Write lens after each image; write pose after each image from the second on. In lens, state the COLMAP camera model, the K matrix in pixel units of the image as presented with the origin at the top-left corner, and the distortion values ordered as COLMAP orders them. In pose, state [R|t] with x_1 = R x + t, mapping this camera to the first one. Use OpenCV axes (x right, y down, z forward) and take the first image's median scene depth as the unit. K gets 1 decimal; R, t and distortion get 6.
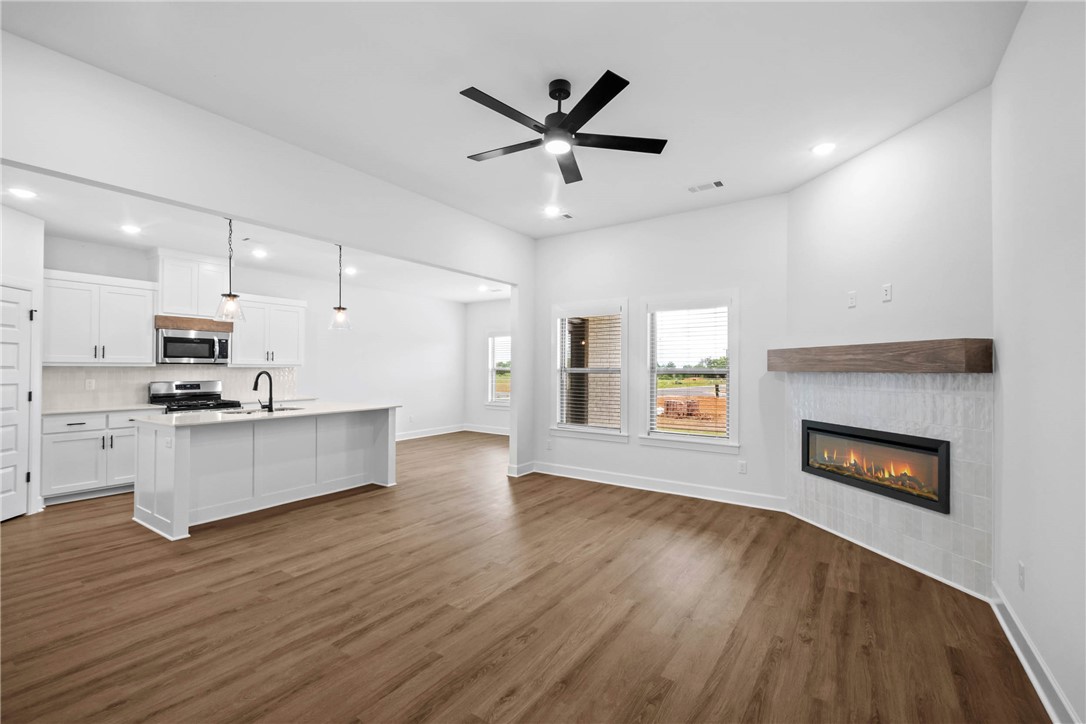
lens RADIAL K [[473.3, 0, 543.0], [0, 473.3, 362.0], [0, 0, 1]] dist [-0.002265, -0.000306]
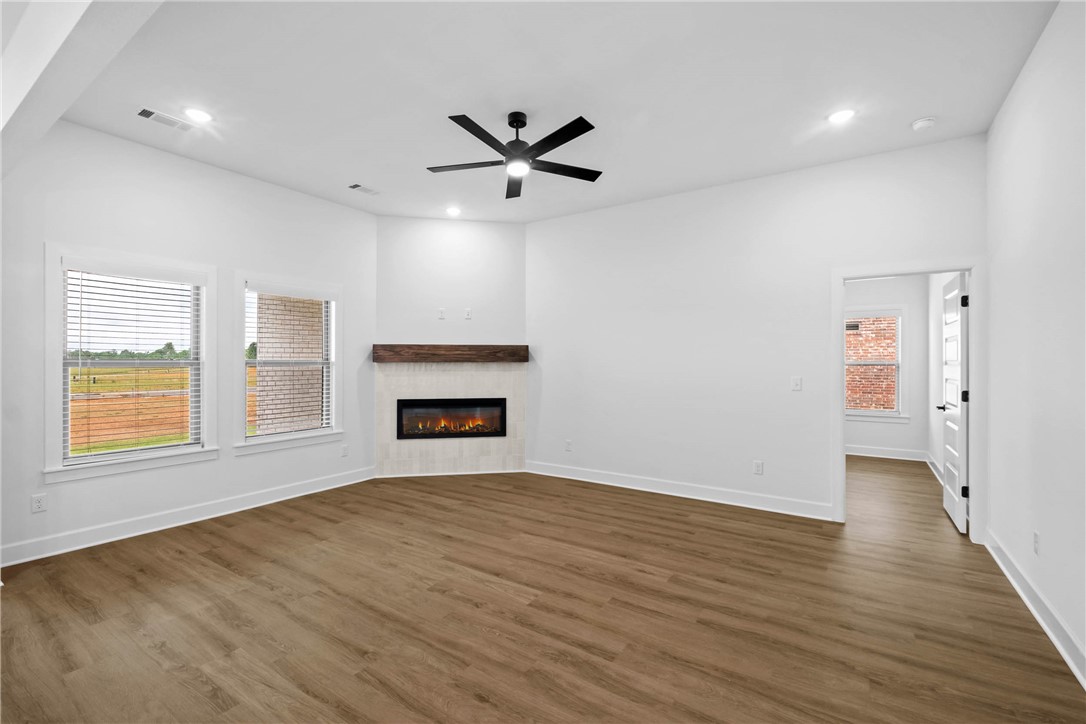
lens RADIAL K [[467.2, 0, 542.3], [0, 467.2, 355.5], [0, 0, 1]] dist [-0.001160, -0.000236]
pose [[-0.011619, 0.007028, 0.999908, -0.974581], [-0.012530, 0.999896, -0.007174, 0.008358], [-0.999854, -0.012612, -0.011529, 0.829389]]
